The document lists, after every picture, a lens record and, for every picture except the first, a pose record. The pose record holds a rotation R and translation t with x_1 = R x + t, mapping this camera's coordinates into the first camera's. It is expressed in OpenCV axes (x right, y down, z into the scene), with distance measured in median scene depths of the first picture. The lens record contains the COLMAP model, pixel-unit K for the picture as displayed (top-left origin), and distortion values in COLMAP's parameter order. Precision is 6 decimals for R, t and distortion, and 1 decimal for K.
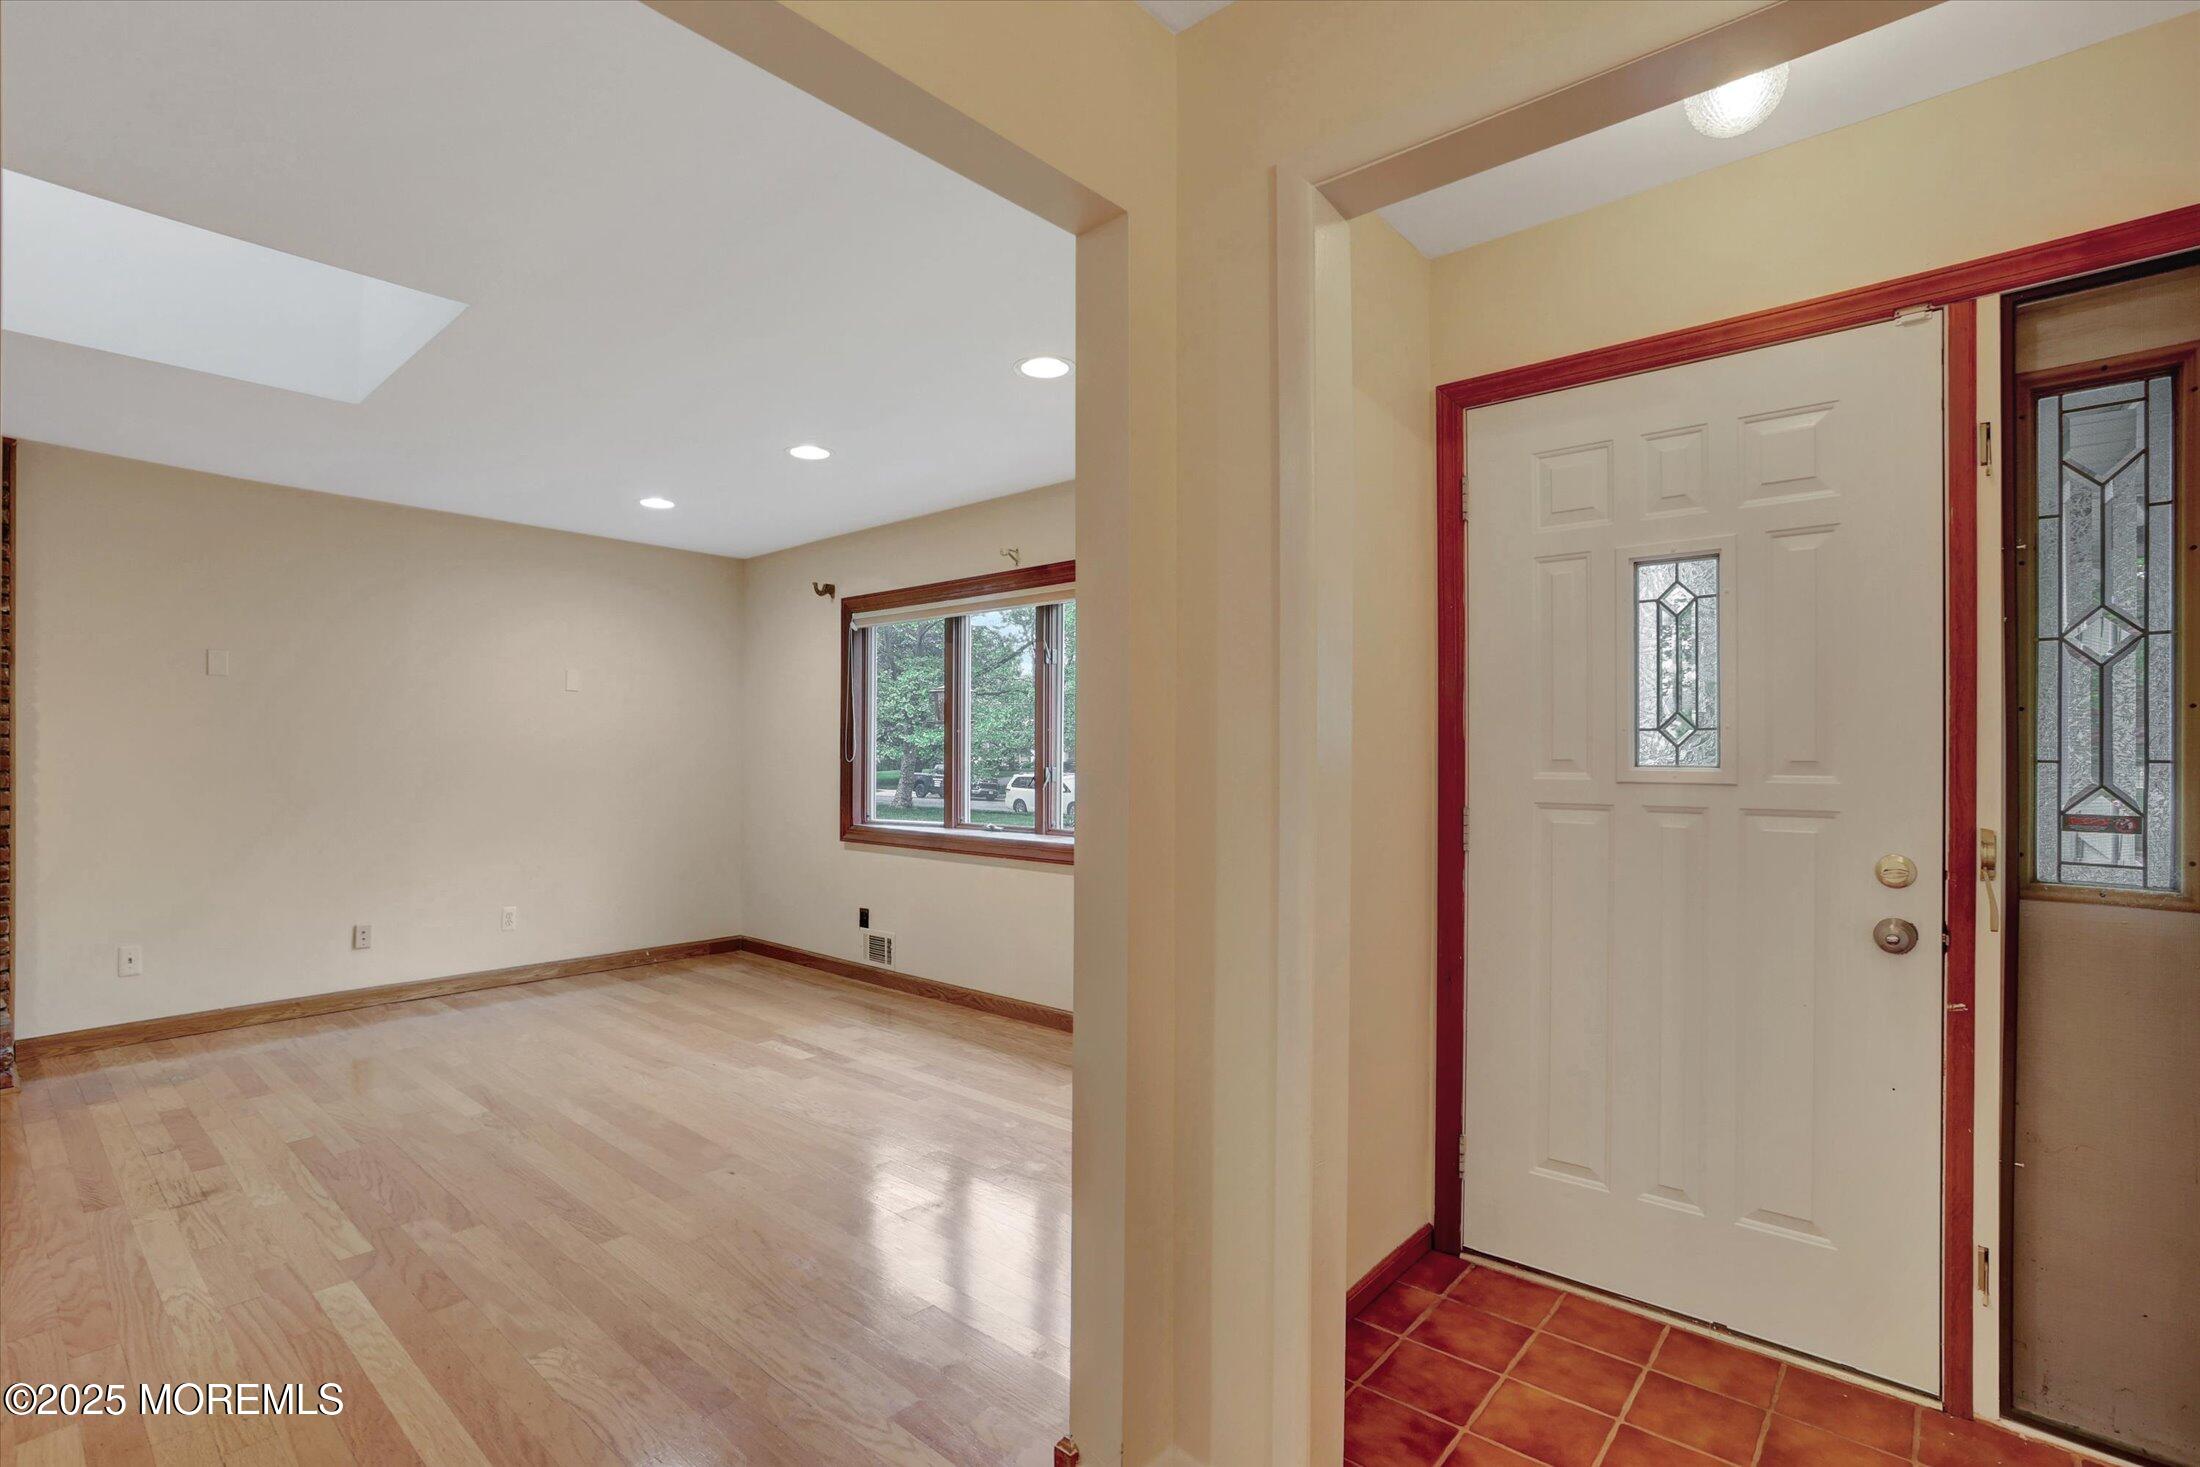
lens RADIAL K [[1028.8, 0, 1067.5], [0, 1028.8, 740.3], [0, 0, 1]] dist [-0.052532, 0.024984]
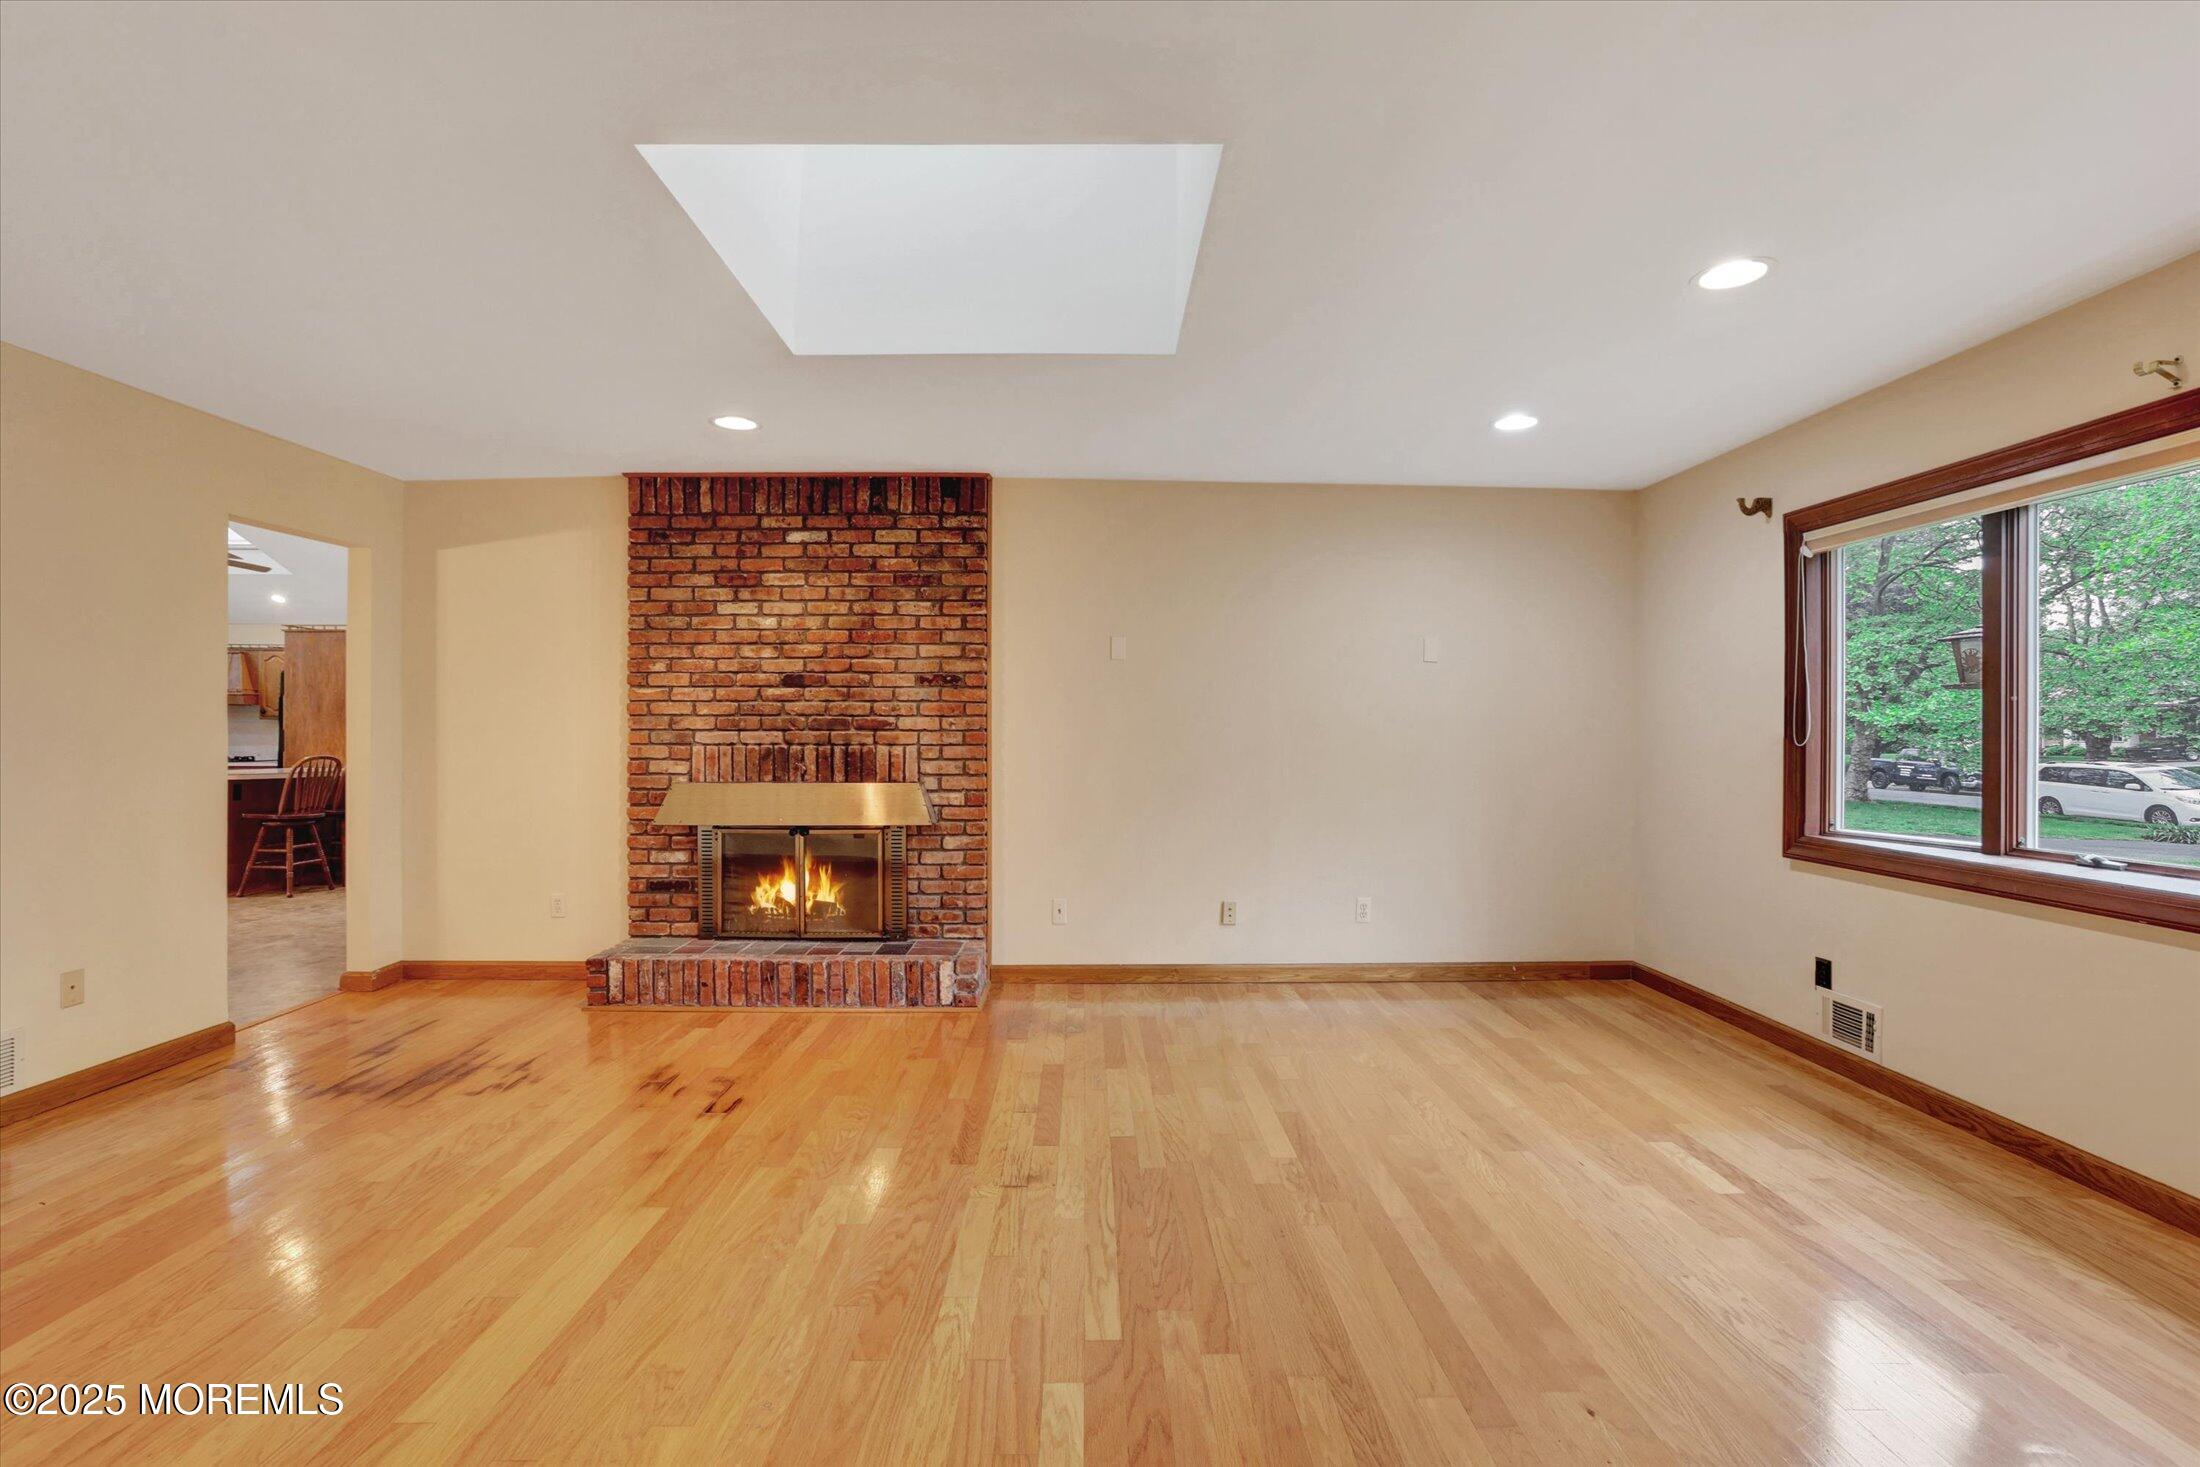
lens RADIAL K [[1028.8, 0, 1067.5], [0, 1028.8, 740.3], [0, 0, 1]] dist [-0.052532, 0.024984]
pose [[0.678849, 0.005336, -0.734259, -0.057866], [0.009874, 0.999817, 0.016396, 0.001894], [0.734212, -0.018381, 0.678672, 0.208023]]
